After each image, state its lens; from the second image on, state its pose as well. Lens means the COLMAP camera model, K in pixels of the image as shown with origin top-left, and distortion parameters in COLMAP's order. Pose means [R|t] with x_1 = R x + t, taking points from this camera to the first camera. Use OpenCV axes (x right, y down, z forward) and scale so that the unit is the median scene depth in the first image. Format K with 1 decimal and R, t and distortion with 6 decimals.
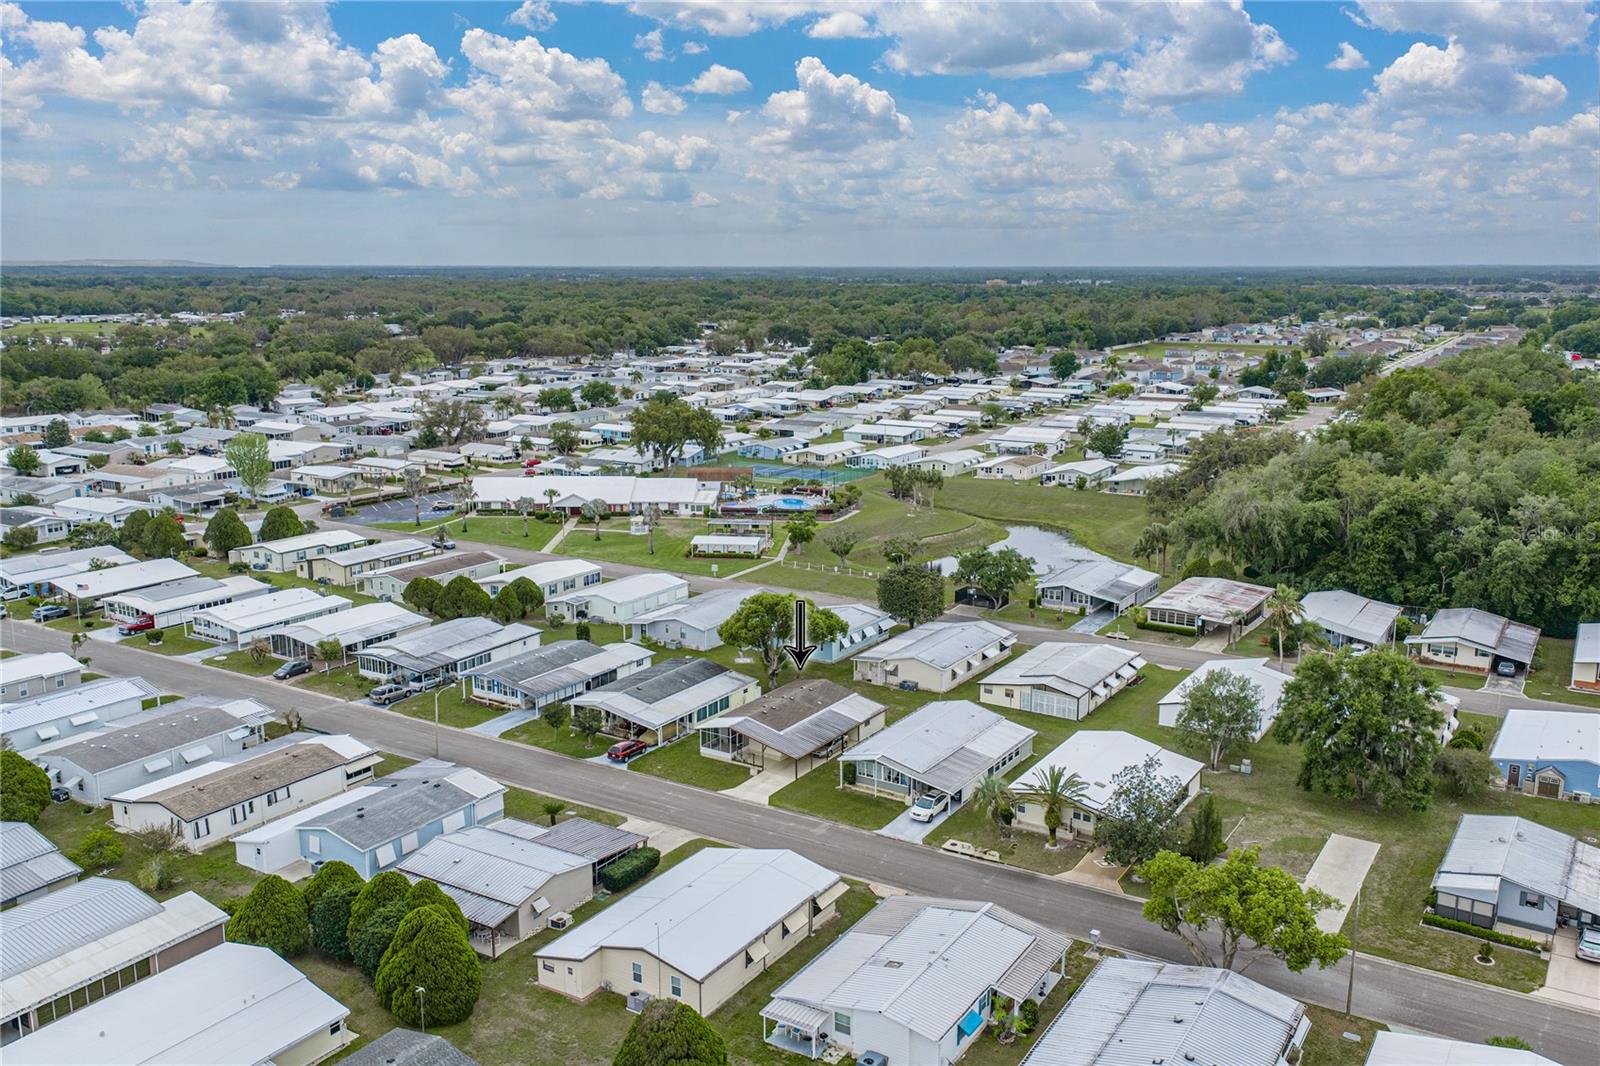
lens RADIAL K [[1339.6, 0, 800.3], [0, 1339.6, 522.6], [0, 0, 1]] dist [0.012986, 0.021064]
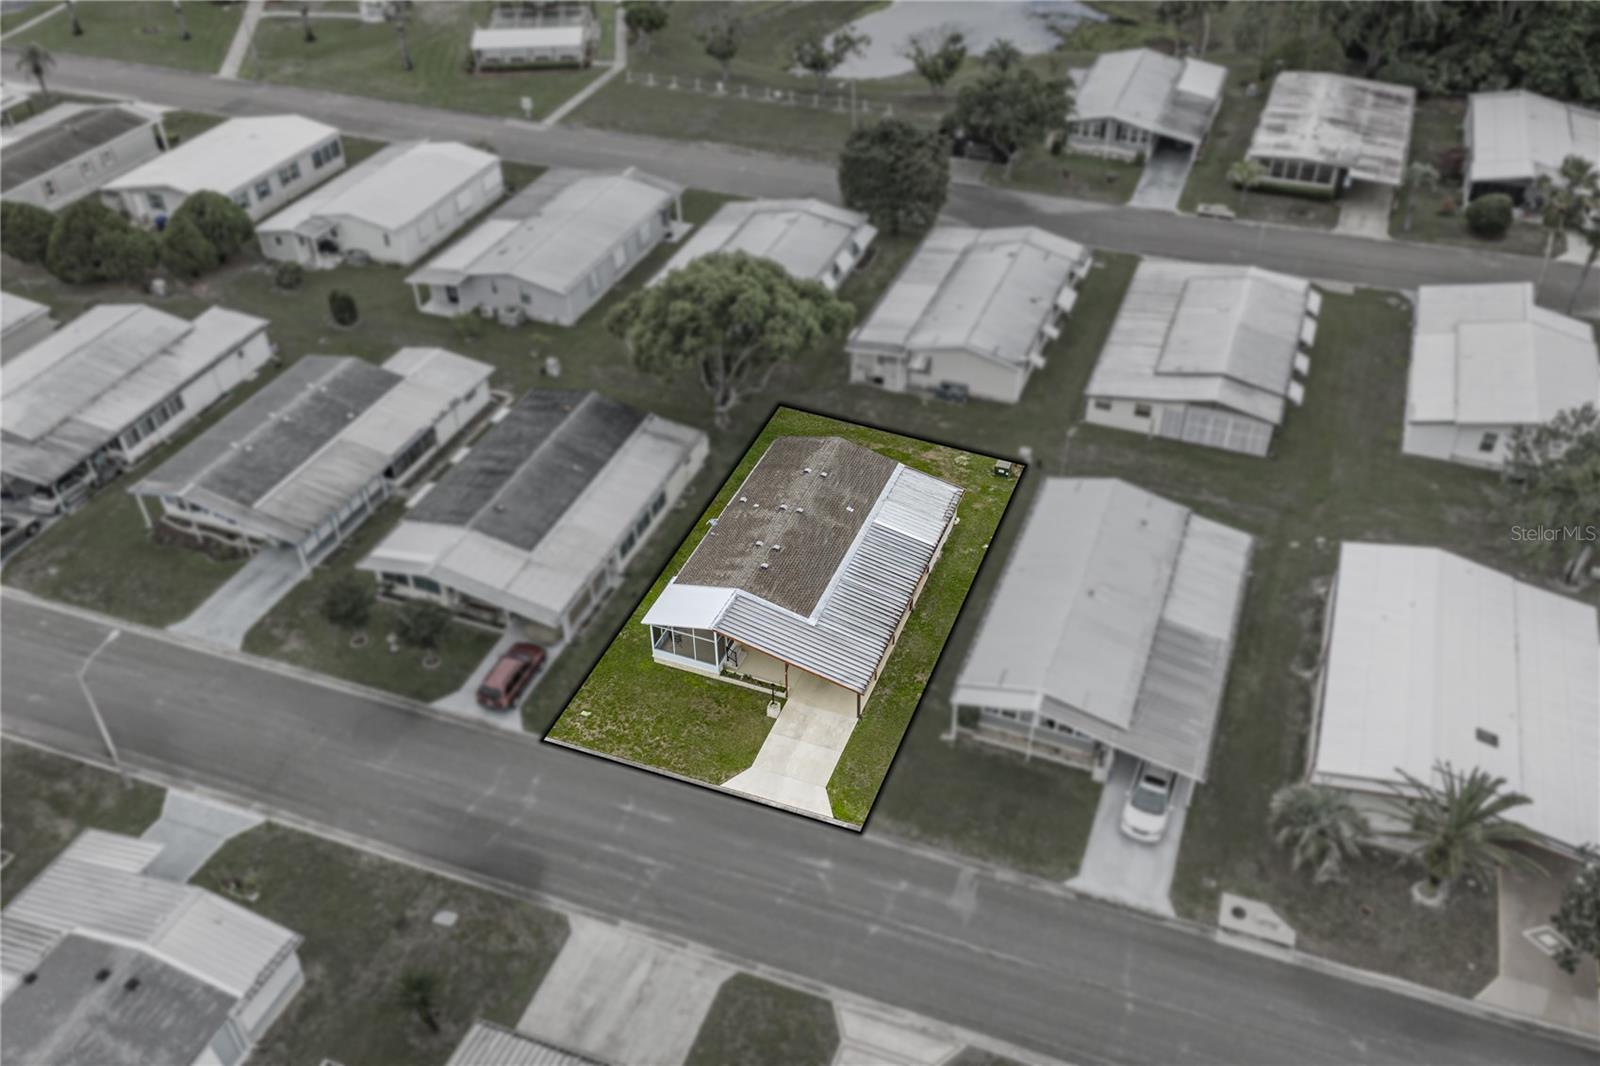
lens RADIAL K [[1339.6, 0, 800.3], [0, 1339.6, 522.6], [0, 0, 1]] dist [0.012986, 0.021064]
pose [[0.980450, -0.128917, 0.148657, -0.075774], [0.046848, 0.886696, 0.459972, -0.096192], [-0.191111, -0.444016, 0.875401, 0.469517]]
